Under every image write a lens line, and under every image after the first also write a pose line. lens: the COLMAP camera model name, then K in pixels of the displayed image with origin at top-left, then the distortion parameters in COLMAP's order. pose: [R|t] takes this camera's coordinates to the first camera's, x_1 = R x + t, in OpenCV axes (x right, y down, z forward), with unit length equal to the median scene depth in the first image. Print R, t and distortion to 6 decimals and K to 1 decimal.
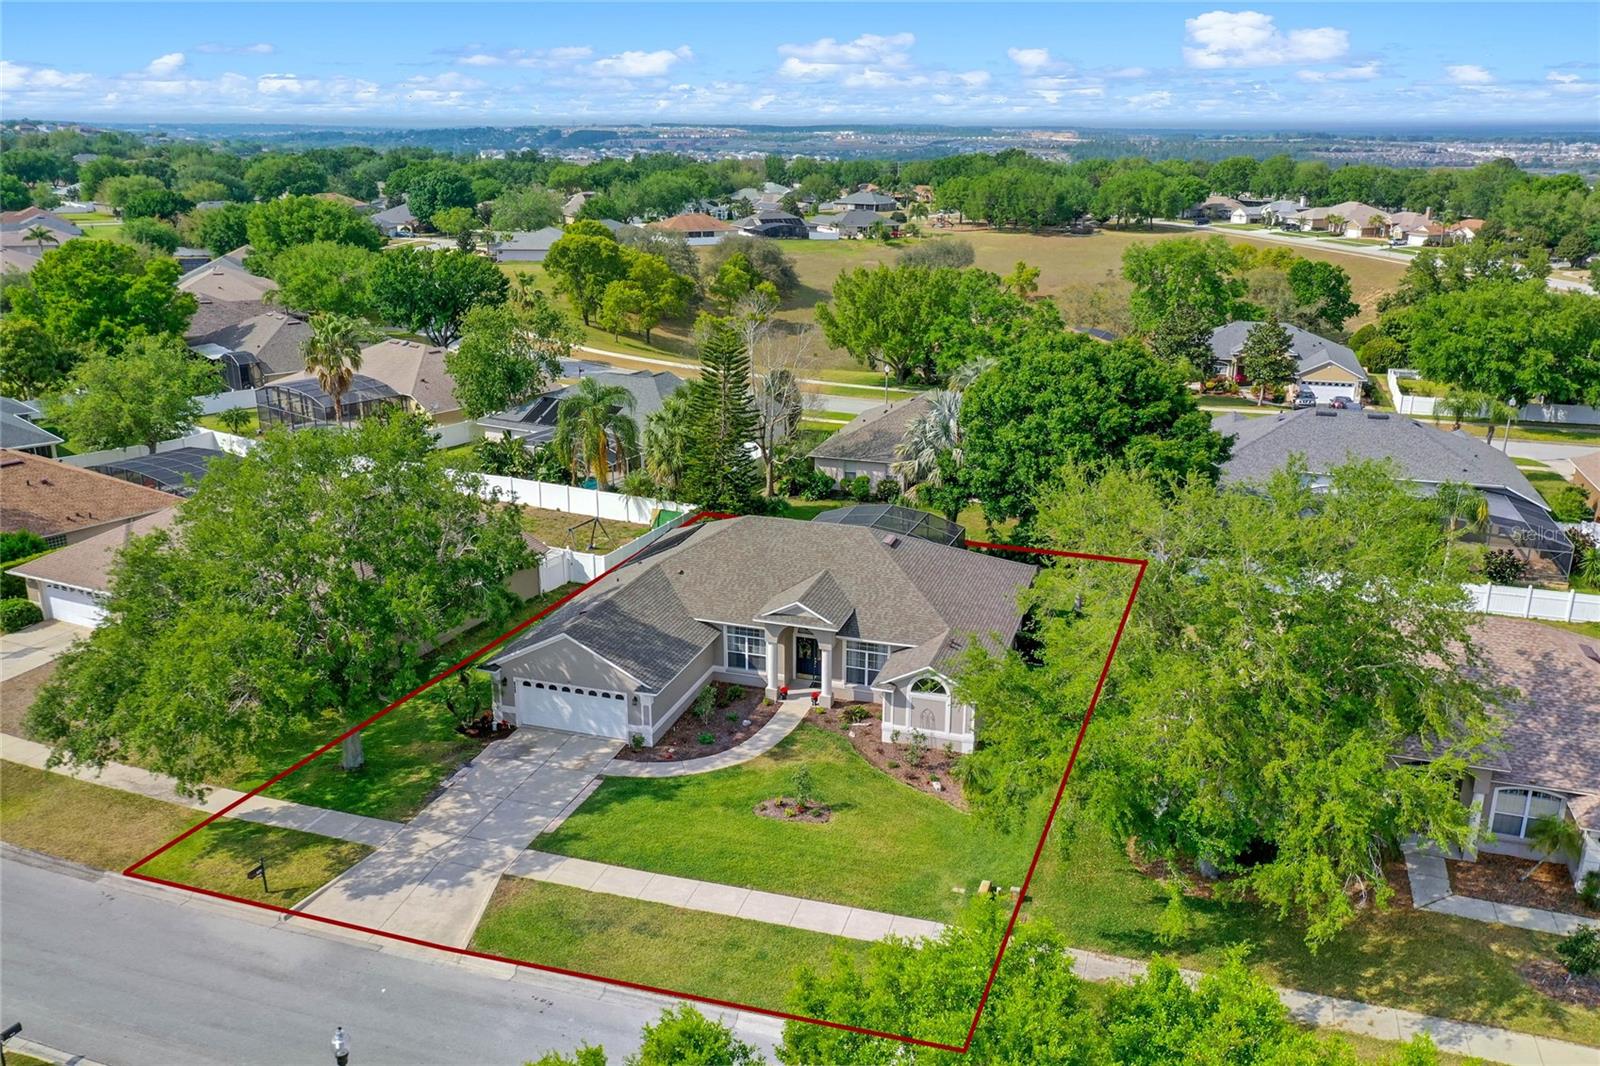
lens RADIAL K [[1285.9, 0, 800.0], [0, 1285.9, 533.0], [0, 0, 1]] dist [0.043762, -0.011259]
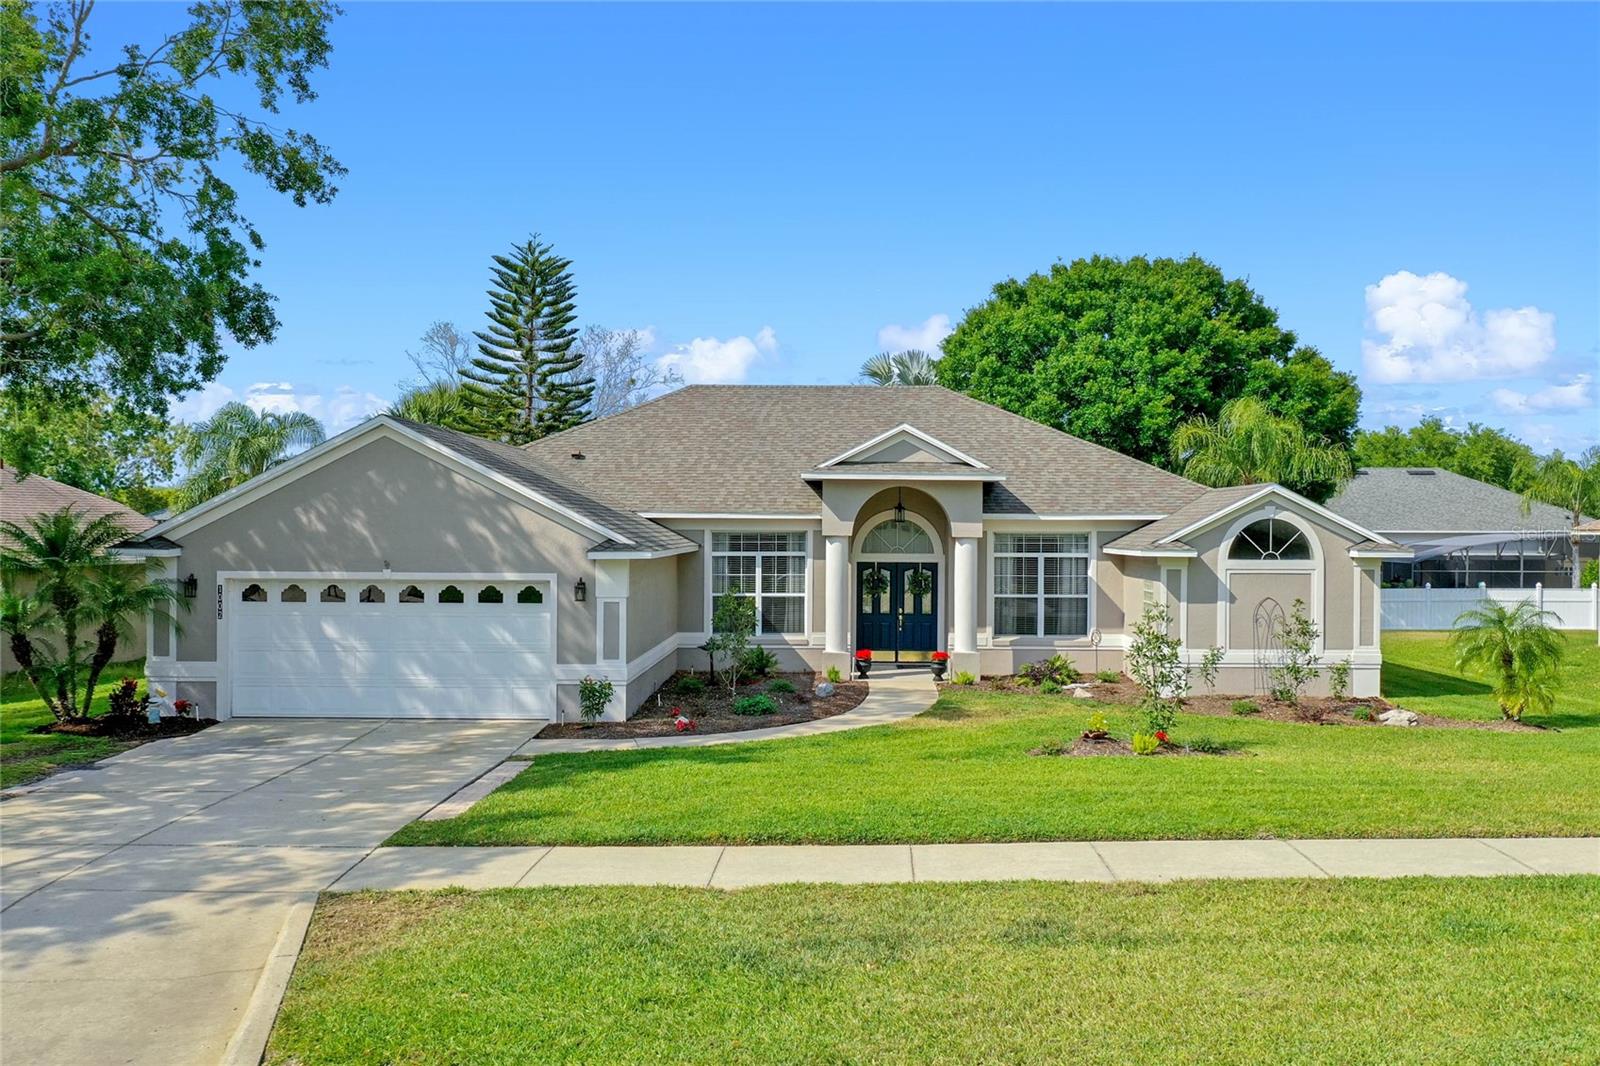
lens RADIAL K [[1471.5, 0, 818.3], [0, 1471.5, 488.5], [0, 0, 1]] dist [-0.002960, 0.002222]
pose [[0.955709, 0.011318, 0.294096, -0.091767], [0.086134, 0.944753, -0.316263, 0.118704], [-0.281427, 0.327587, 0.901934, 0.285619]]
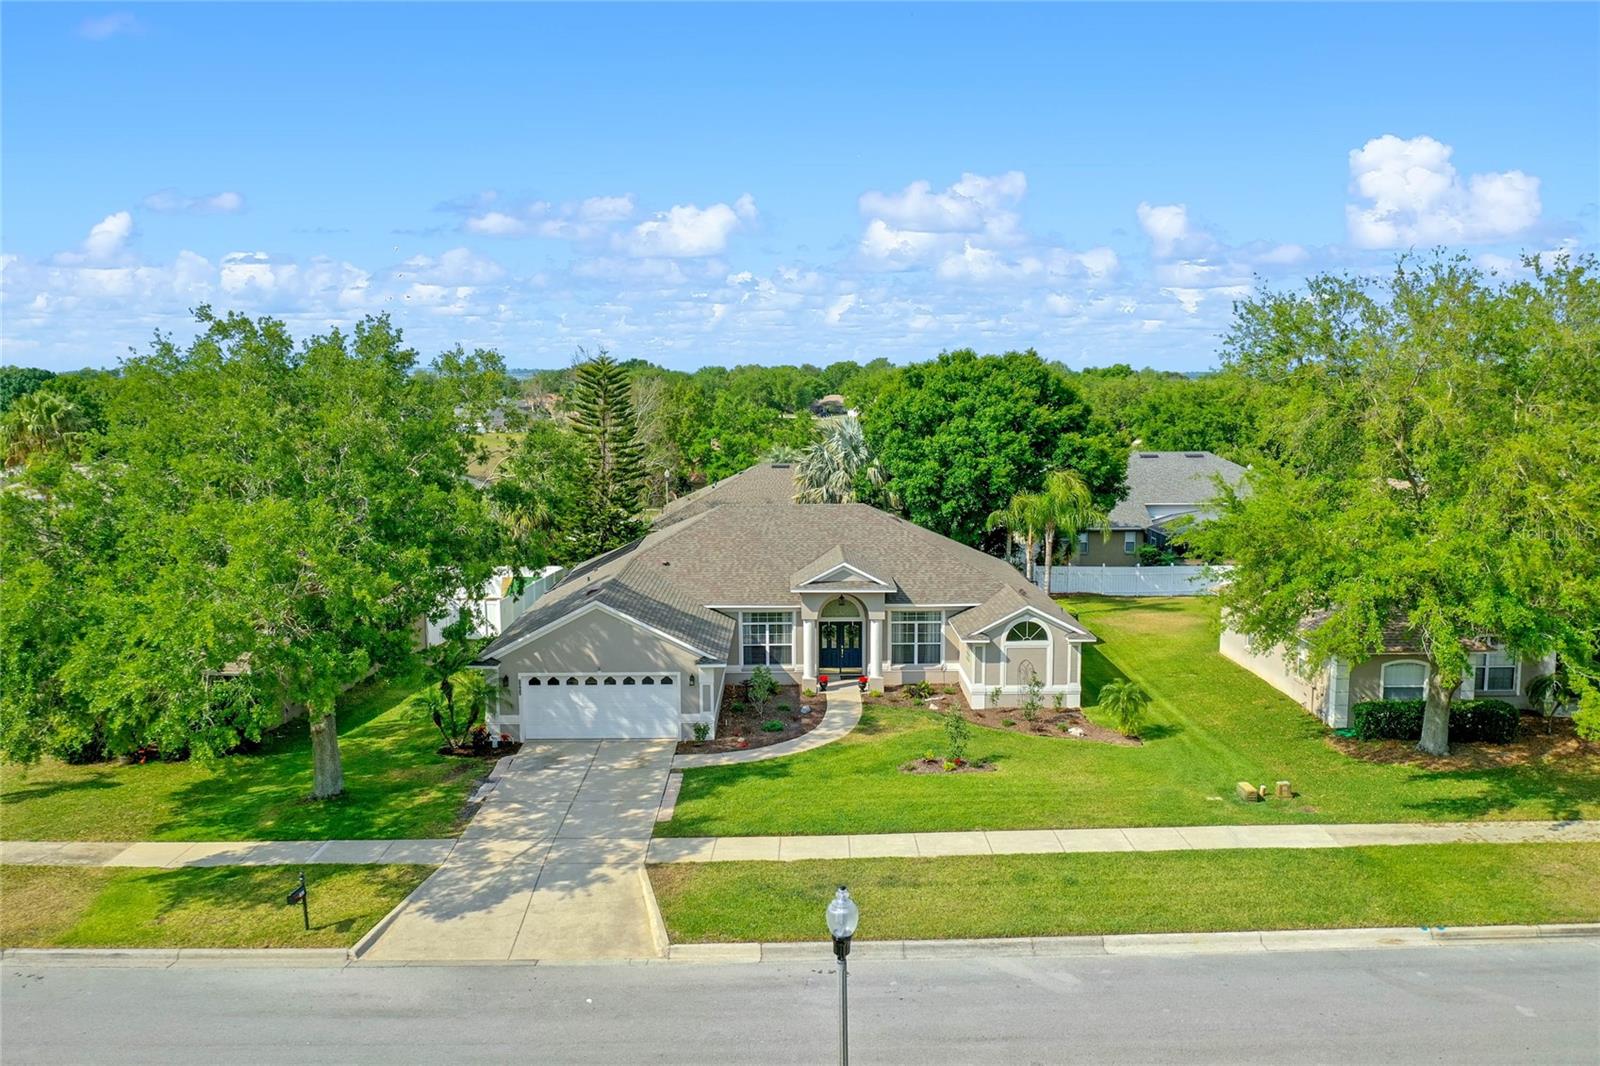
lens RADIAL K [[1259.7, 0, 800.0], [0, 1259.7, 533.0], [0, 0, 1]] dist [0.009362, -0.001841]
pose [[0.947667, -0.046855, 0.315805, -0.148825], [0.102867, 0.981232, -0.163100, 0.085181], [-0.302236, 0.187050, 0.934701, 0.117421]]
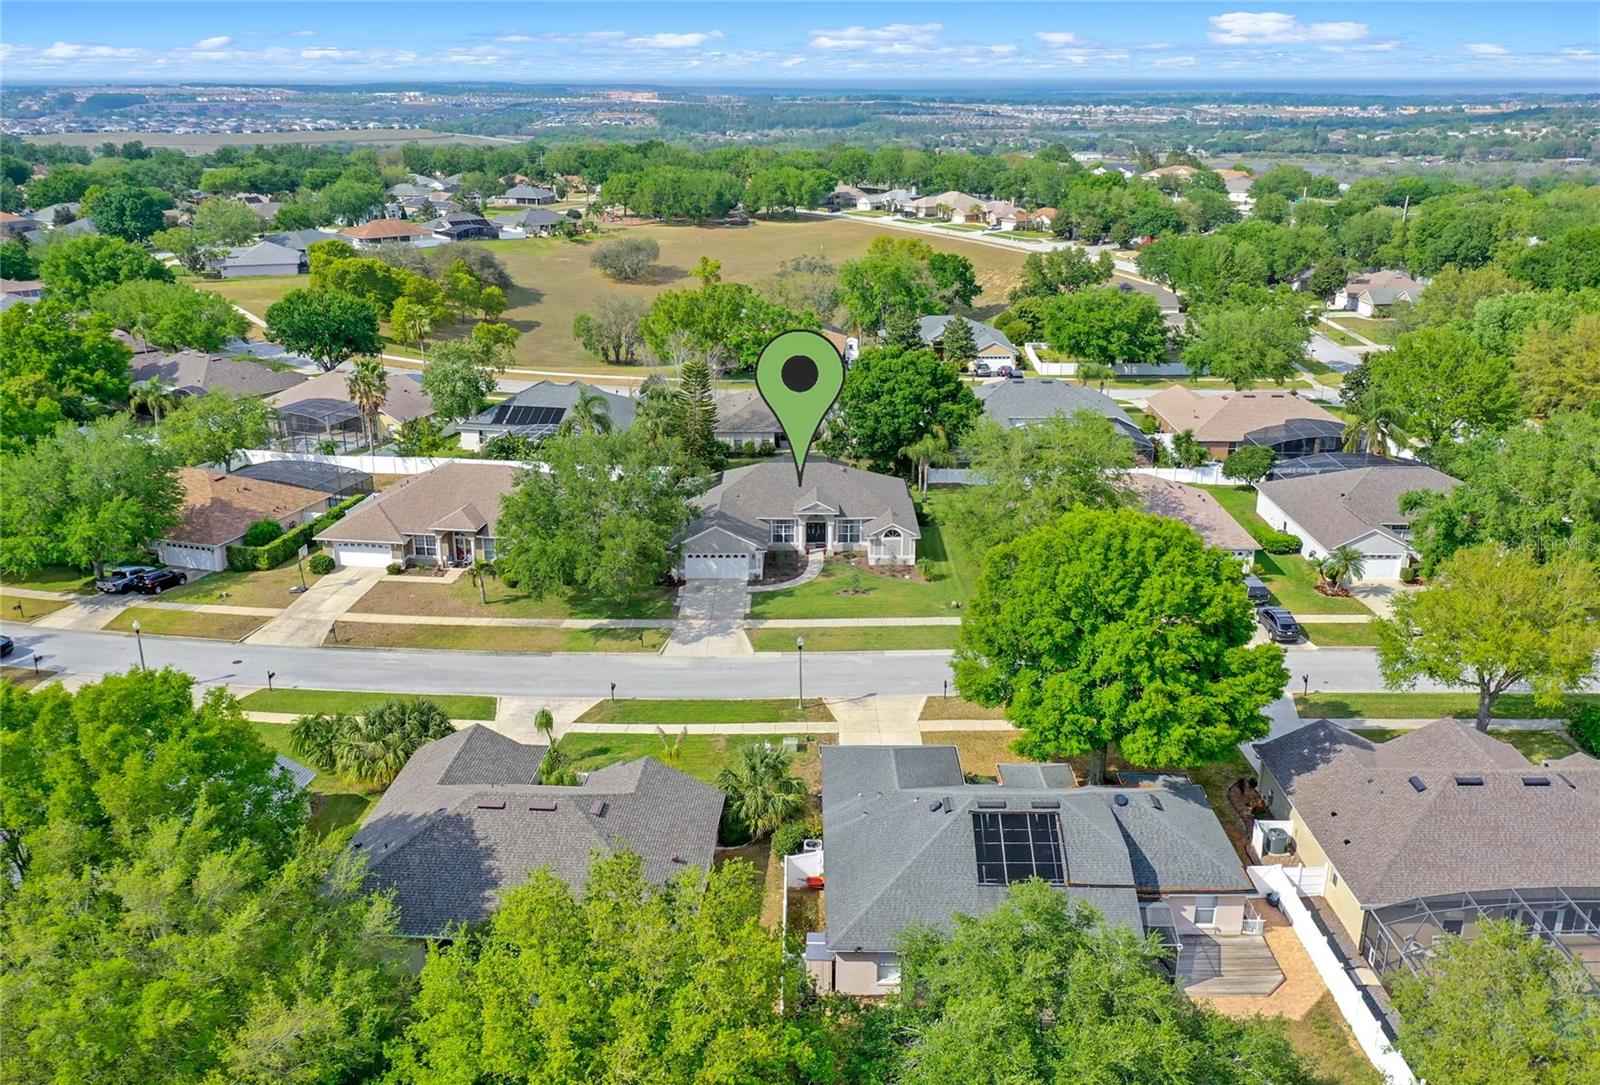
lens RADIAL K [[1369.8, 0, 800.0], [0, 1369.8, 542.5], [0, 0, 1]] dist [0.010782, 0.001340]
pose [[0.951542, -0.102284, 0.290010, -0.326682], [0.095579, 0.994725, 0.037233, 0.018154], [-0.292289, -0.007710, 0.956299, -0.506571]]
